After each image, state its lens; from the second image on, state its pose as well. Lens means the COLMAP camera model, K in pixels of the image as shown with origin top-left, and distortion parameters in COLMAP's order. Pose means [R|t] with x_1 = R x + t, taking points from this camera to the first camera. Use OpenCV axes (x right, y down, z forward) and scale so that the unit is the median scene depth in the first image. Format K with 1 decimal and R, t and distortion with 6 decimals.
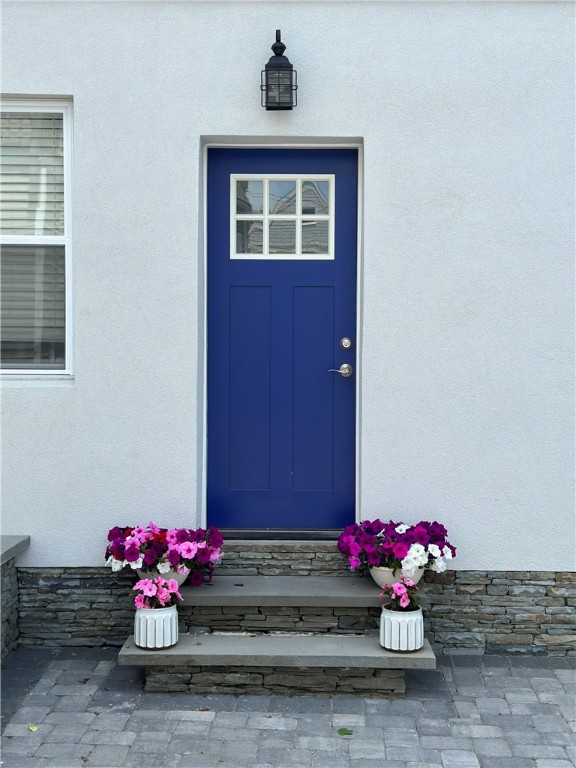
lens RADIAL K [[1086.4, 0, 287.9], [0, 1086.4, 372.4], [0, 0, 1]] dist [0.158730, -0.019846]
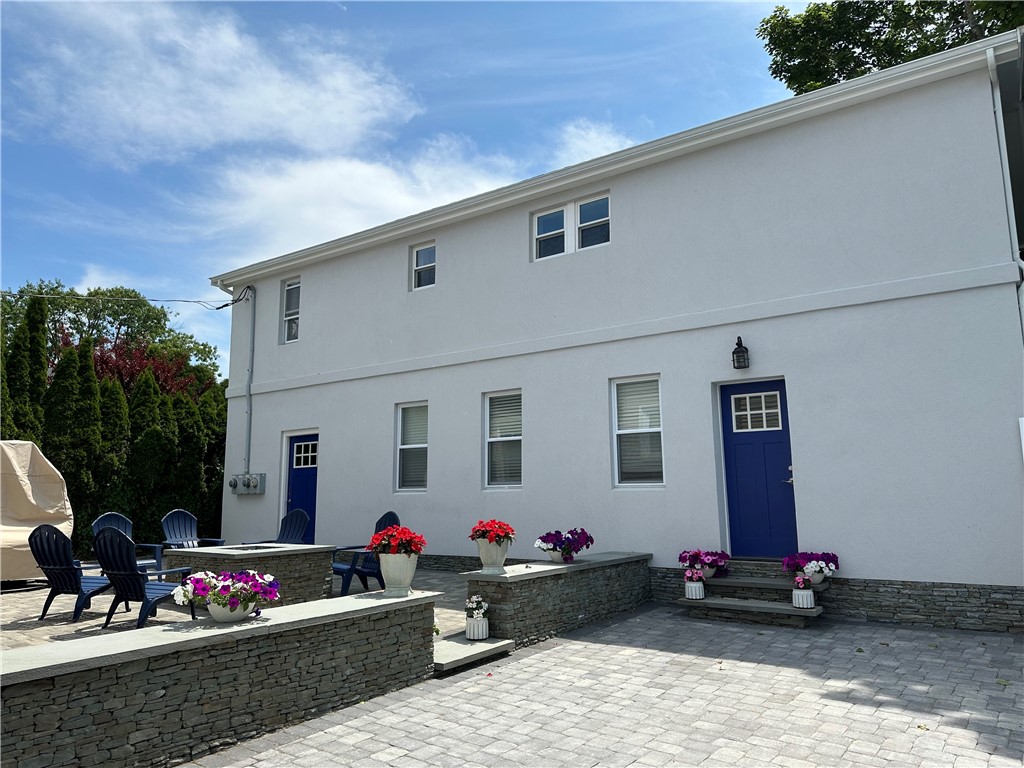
lens RADIAL K [[722.1, 0, 512.0], [0, 722.1, 384.0], [0, 0, 1]] dist [0.004225, -0.001353]
pose [[0.825080, -0.099095, -0.556258, 0.429232], [0.005946, 0.985968, -0.166827, 0.045388], [0.564985, 0.134338, 0.814092, -0.507644]]
